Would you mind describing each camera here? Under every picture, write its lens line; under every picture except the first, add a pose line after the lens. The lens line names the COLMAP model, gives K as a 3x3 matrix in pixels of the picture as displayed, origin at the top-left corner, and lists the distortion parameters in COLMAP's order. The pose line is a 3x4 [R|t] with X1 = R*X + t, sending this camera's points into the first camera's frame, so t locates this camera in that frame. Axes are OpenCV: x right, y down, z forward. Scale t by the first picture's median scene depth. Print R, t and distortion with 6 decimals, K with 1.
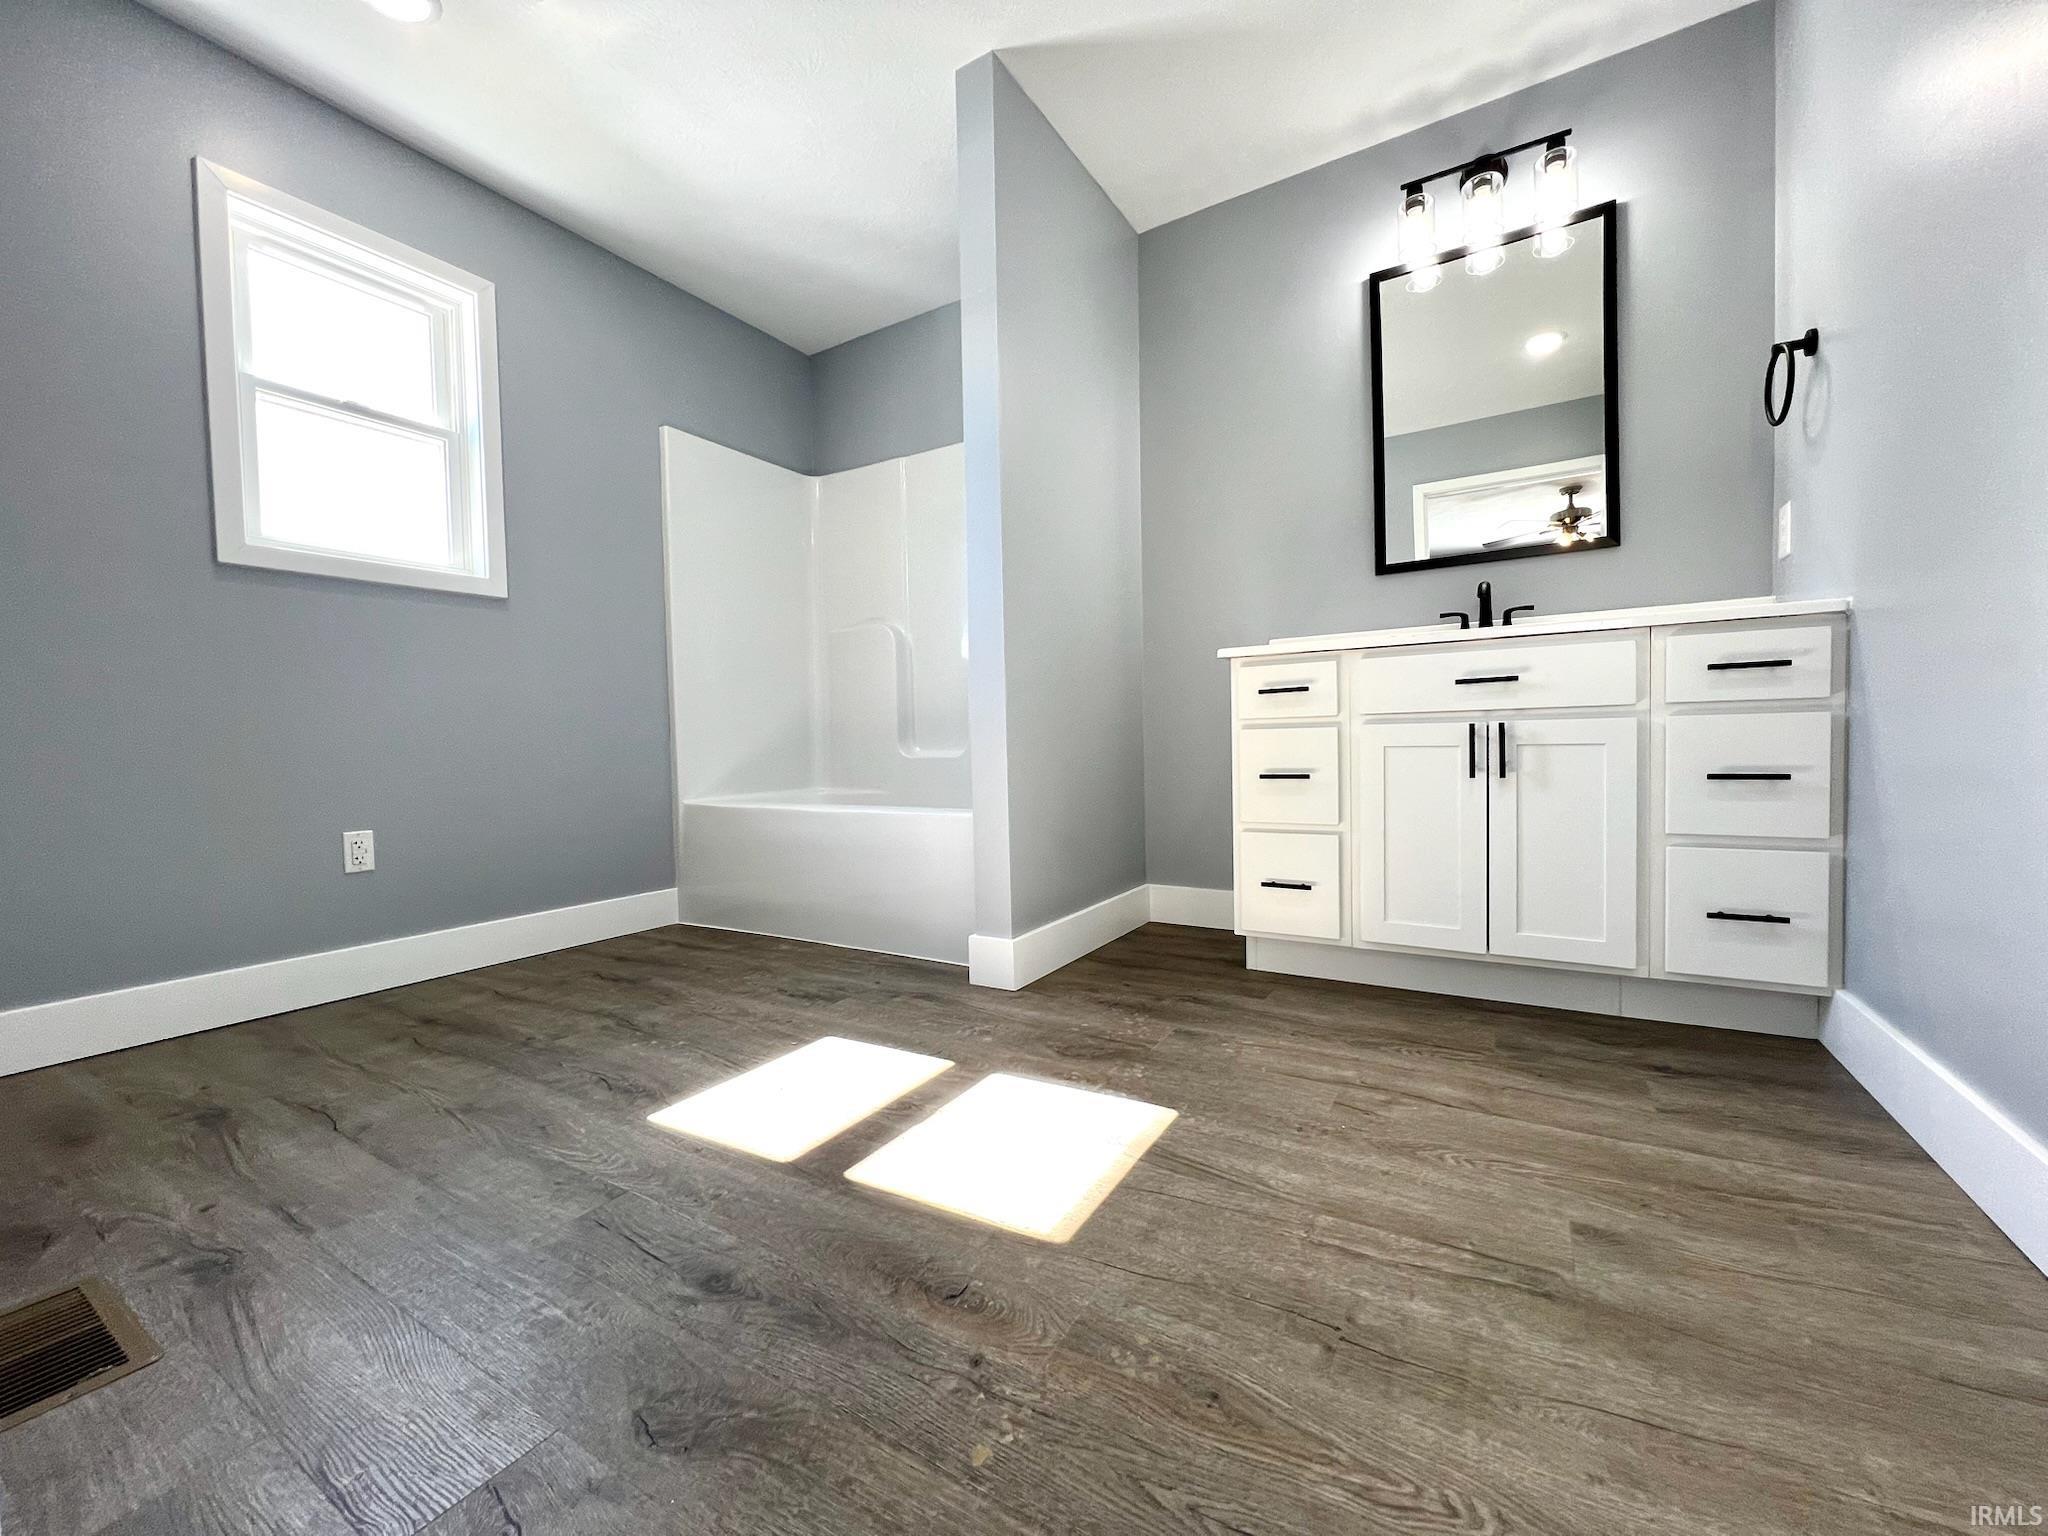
lens RADIAL K [[815.6, 0, 1022.1], [0, 815.6, 767.4], [0, 0, 1]] dist [-0.003346, 0.000403]
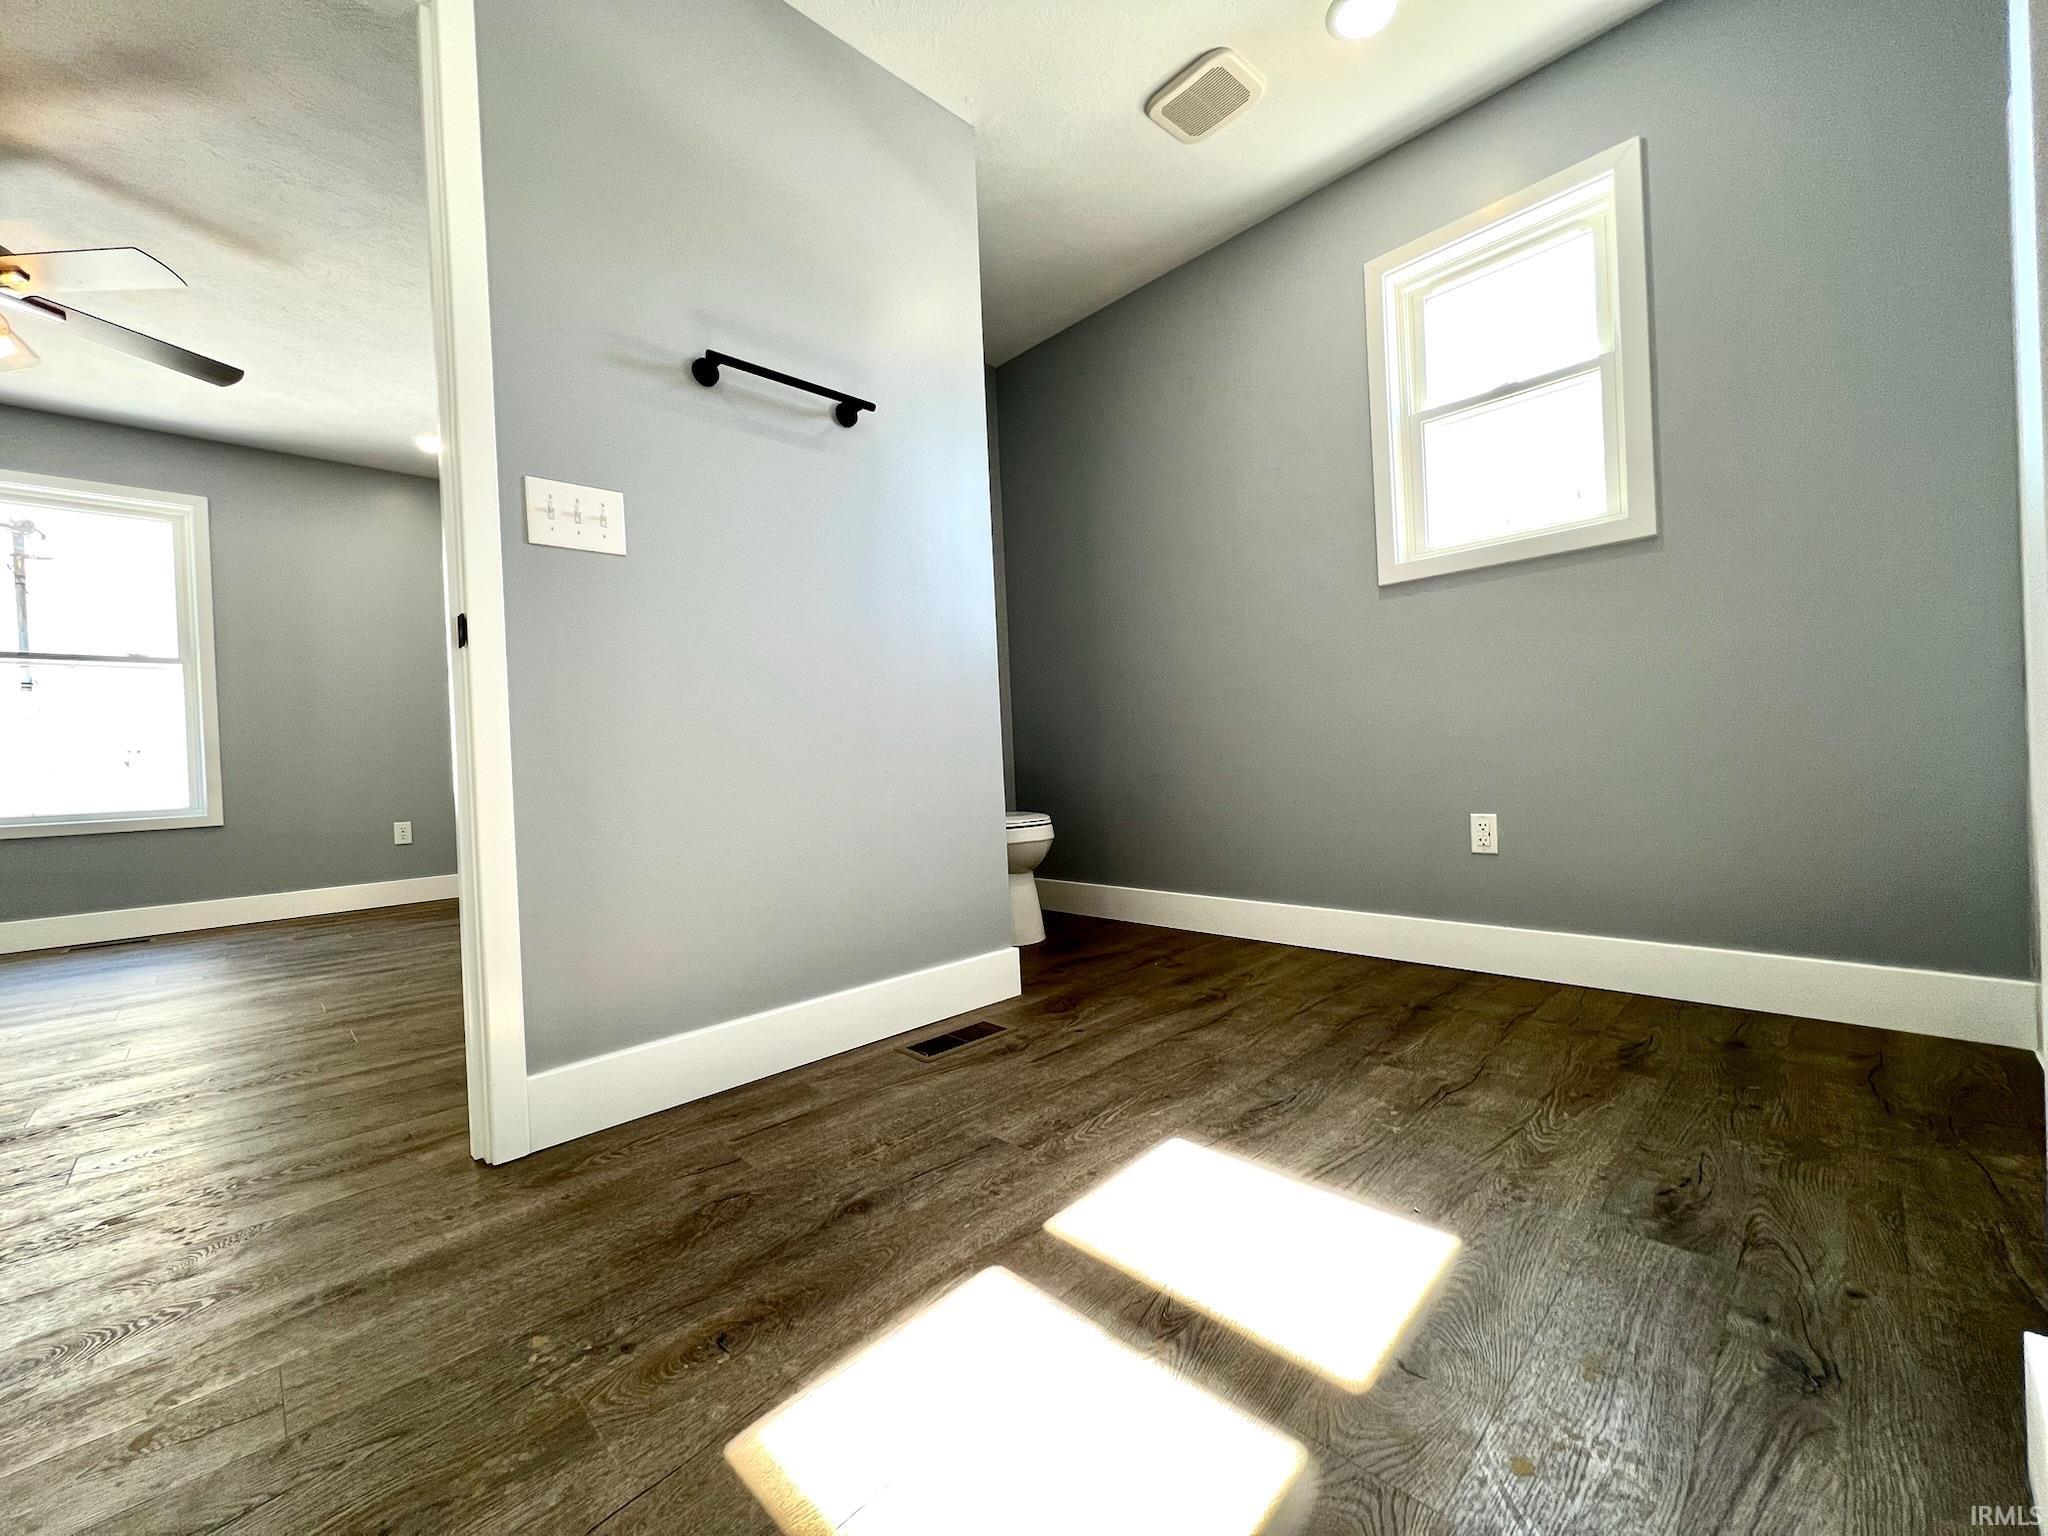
lens RADIAL K [[815.6, 0, 1022.1], [0, 815.6, 767.4], [0, 0, 1]] dist [-0.003346, 0.000403]
pose [[-0.245726, 0.043253, -0.968374, 0.382912], [0.018594, 0.999030, 0.039904, -0.038008], [0.969161, -0.008200, -0.246292, 0.818166]]
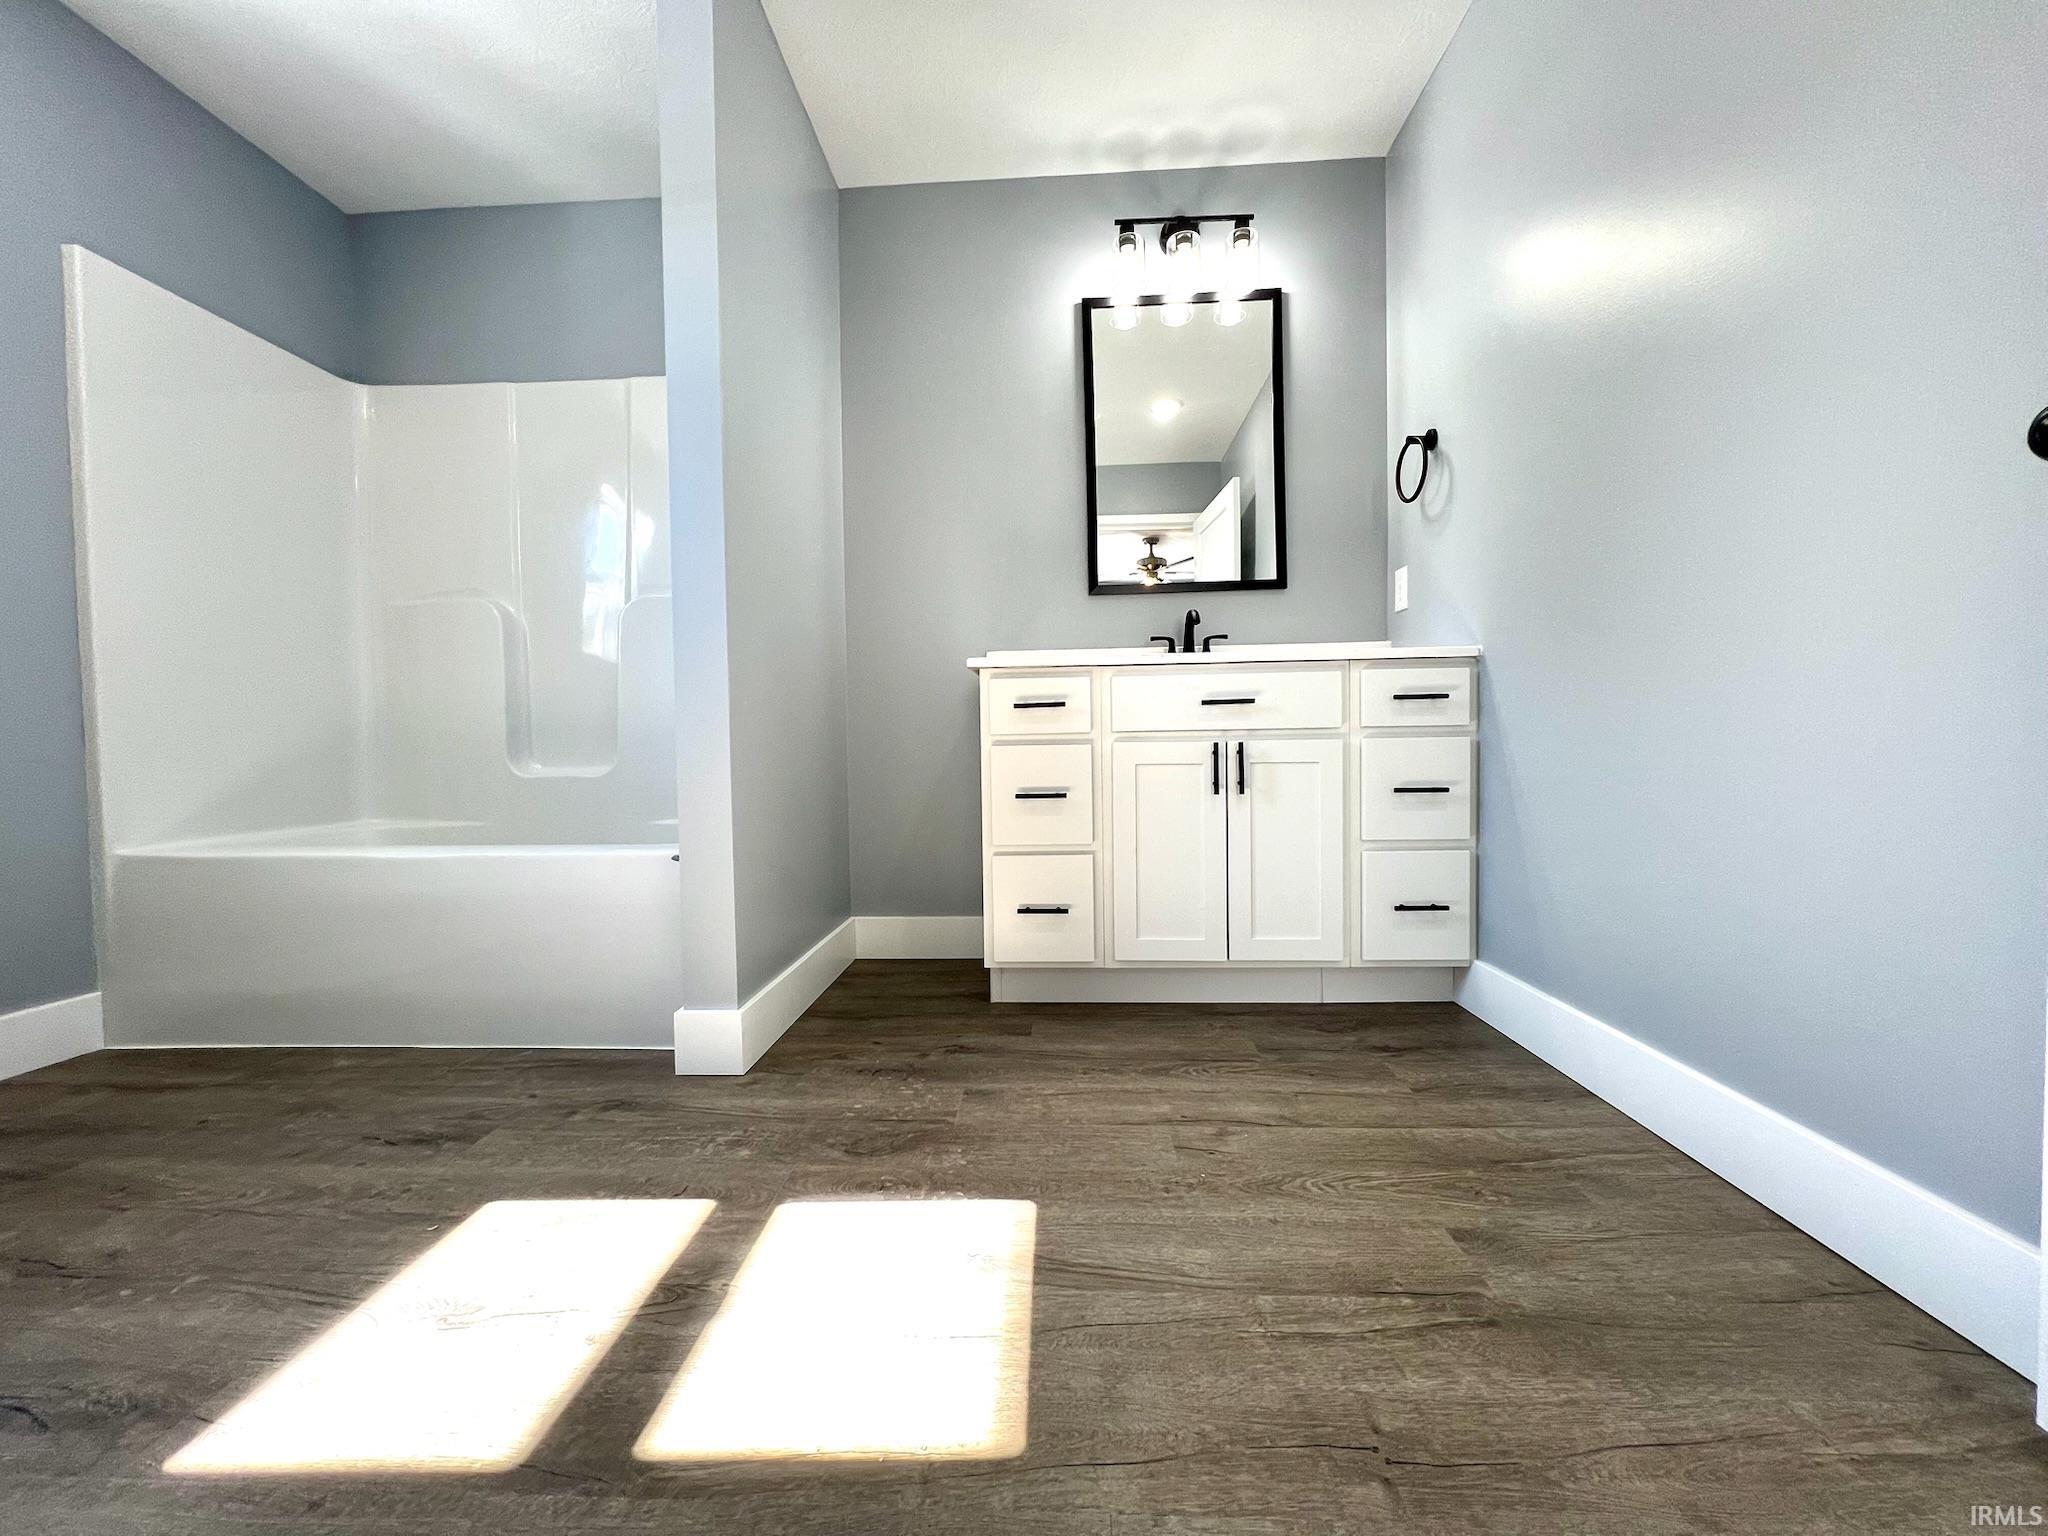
lens RADIAL K [[815.6, 0, 1022.1], [0, 815.6, 767.4], [0, 0, 1]] dist [-0.003346, 0.000403]
pose [[0.878554, -0.005057, 0.477615, -0.166752], [0.011574, 0.999876, -0.010702, -0.013369], [-0.477502, 0.014930, 0.878504, 0.196019]]
